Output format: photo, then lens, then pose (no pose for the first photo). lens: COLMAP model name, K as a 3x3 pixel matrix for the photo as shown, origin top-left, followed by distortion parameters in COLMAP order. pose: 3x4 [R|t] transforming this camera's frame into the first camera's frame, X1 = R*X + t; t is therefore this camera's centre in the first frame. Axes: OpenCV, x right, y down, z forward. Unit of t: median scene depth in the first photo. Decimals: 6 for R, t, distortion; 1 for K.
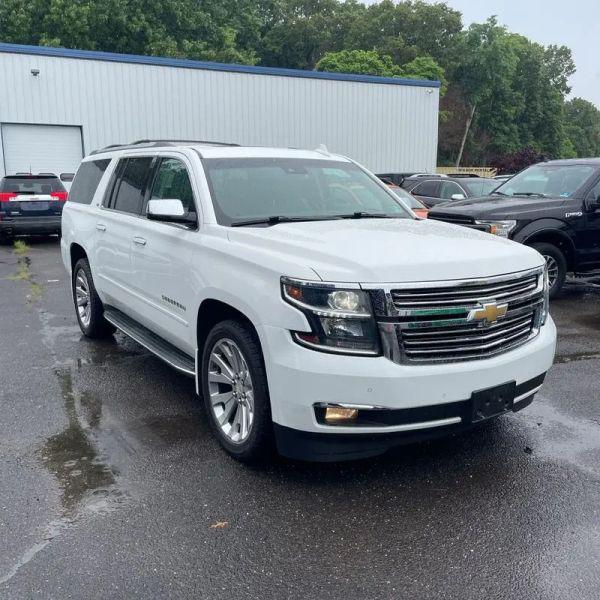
lens RADIAL K [[603.3, 0, 309.8], [0, 603.3, 293.3], [0, 0, 1]] dist [0.108203, -0.150554]
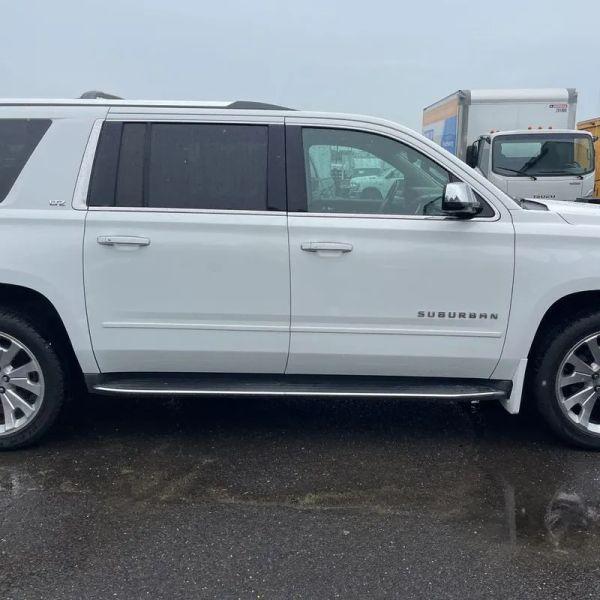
lens RADIAL K [[603.3, 0, 309.8], [0, 603.3, 293.3], [0, 0, 1]] dist [0.108203, -0.150554]
pose [[0.543896, -0.168625, 0.822036, -0.112343], [0.157000, 0.982753, 0.097714, -0.013845], [-0.824335, 0.075914, 0.560990, 0.083196]]
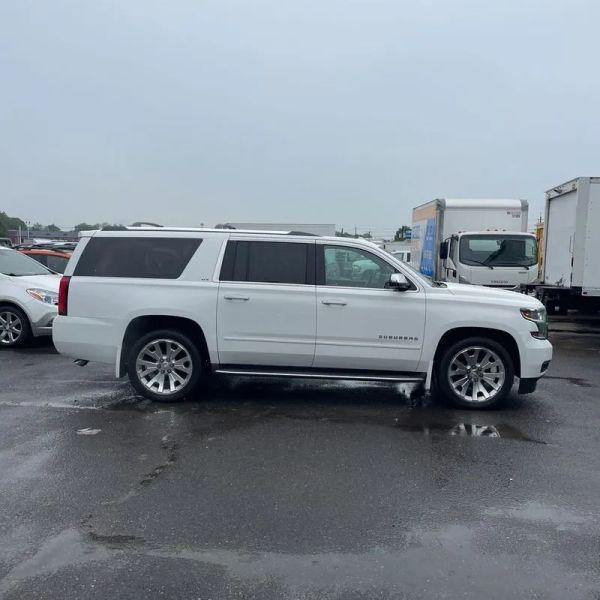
lens RADIAL K [[603.3, 0, 309.8], [0, 603.3, 293.3], [0, 0, 1]] dist [0.108203, -0.150554]
pose [[0.551108, -0.047717, 0.833069, -0.193550], [0.132587, 0.990688, -0.030966, -0.009518], [-0.823833, 0.127519, 0.552302, 0.035093]]
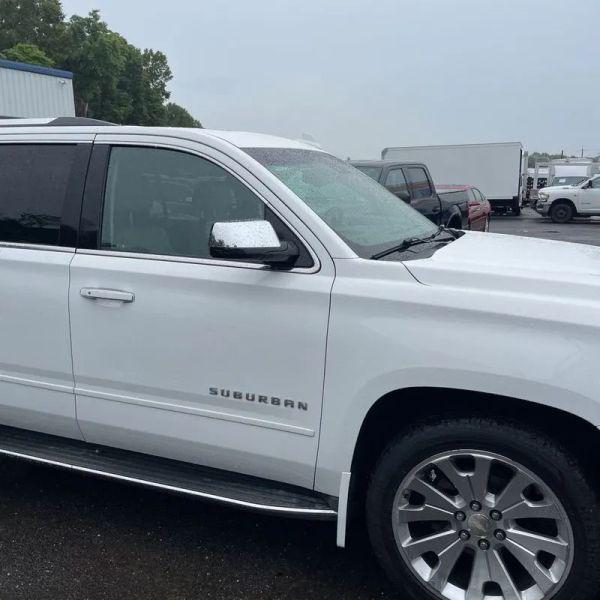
lens RADIAL K [[603.3, 0, 309.8], [0, 603.3, 293.3], [0, 0, 1]] dist [0.108203, -0.150554]
pose [[0.810294, -0.113612, 0.574905, -0.058410], [0.114155, 0.992835, 0.035310, -0.011420], [-0.574798, 0.037017, 0.817458, 0.058078]]
